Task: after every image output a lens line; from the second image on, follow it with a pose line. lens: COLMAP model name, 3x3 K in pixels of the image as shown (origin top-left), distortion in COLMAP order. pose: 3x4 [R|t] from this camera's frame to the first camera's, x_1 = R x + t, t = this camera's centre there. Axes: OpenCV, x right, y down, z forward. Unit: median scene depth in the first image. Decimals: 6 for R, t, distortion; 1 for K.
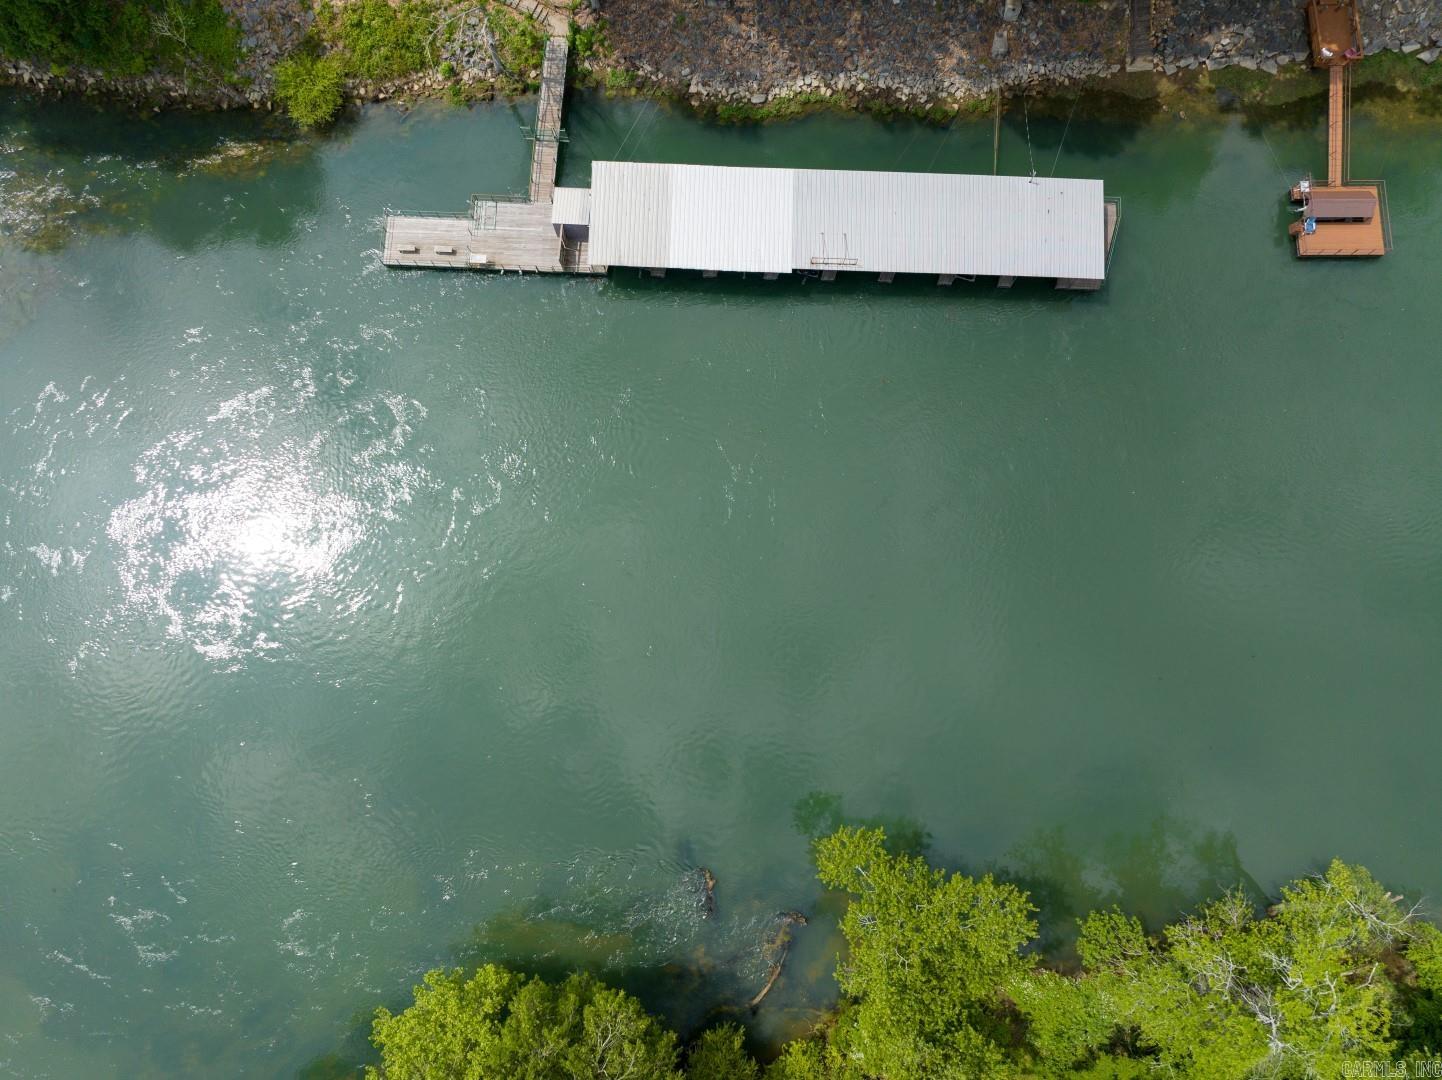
lens RADIAL K [[1013.8, 0, 717.6], [0, 1013.8, 538.7], [0, 0, 1]] dist [-0.040199, 0.007624]
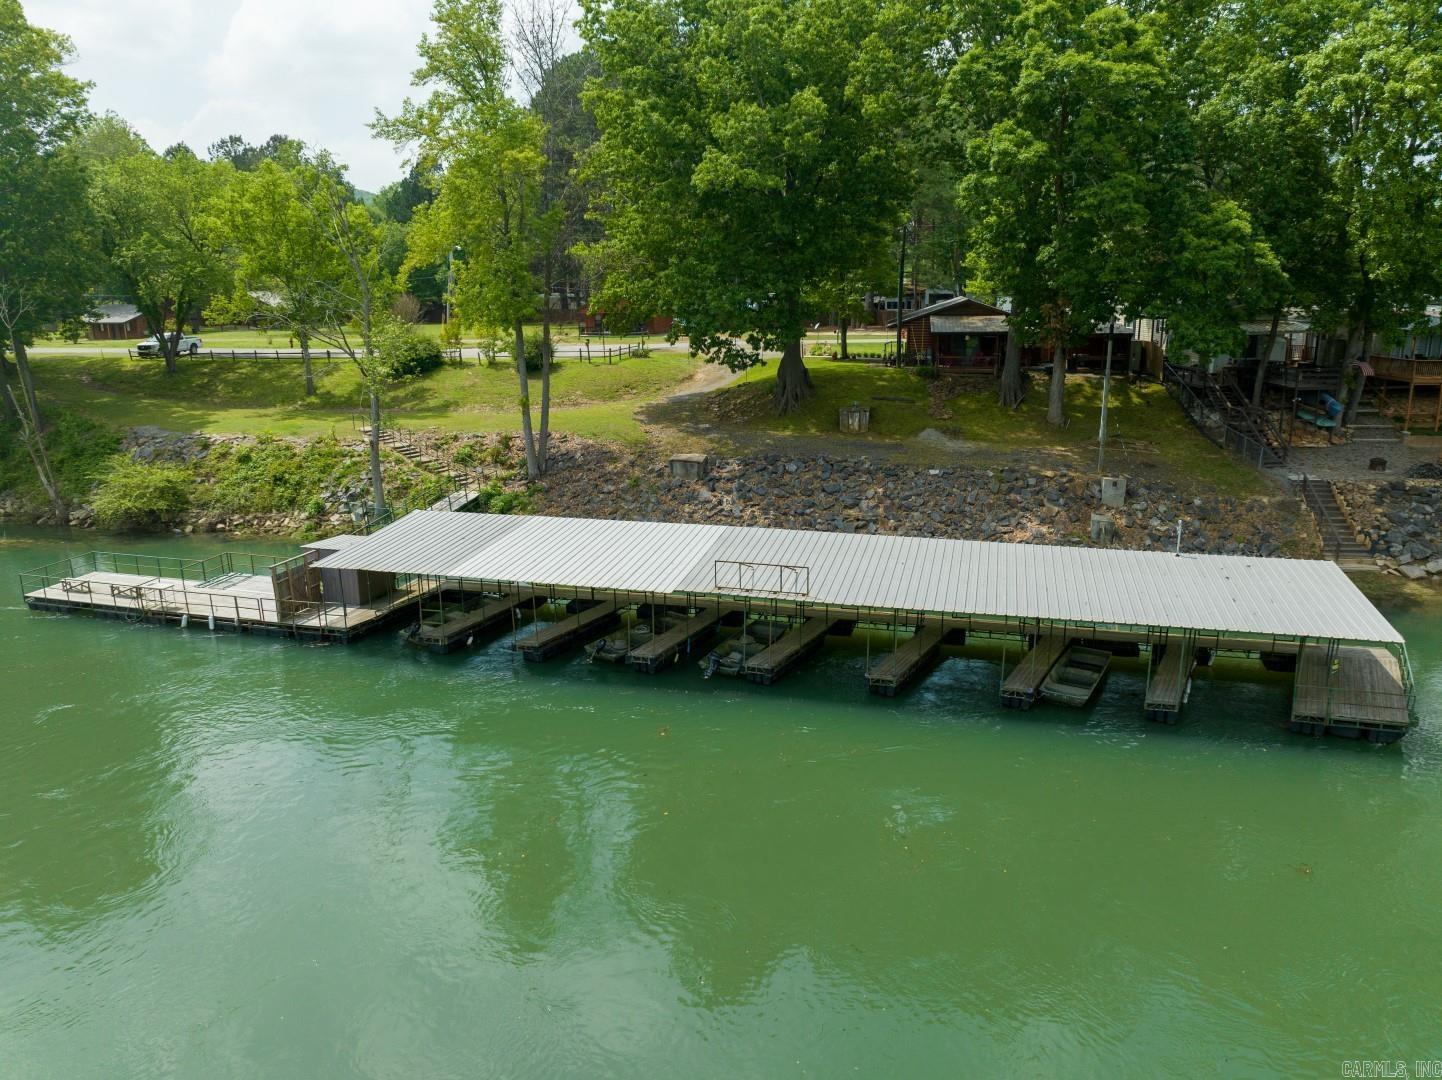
lens RADIAL K [[1013.8, 0, 721.8], [0, 1013.8, 540.0], [0, 0, 1]] dist [-0.040199, 0.007624]
pose [[0.973476, 0.047270, -0.223853, 0.191175], [-0.223731, 0.401279, -0.888211, 0.137182], [0.047842, 0.914735, 0.401212, 0.741804]]
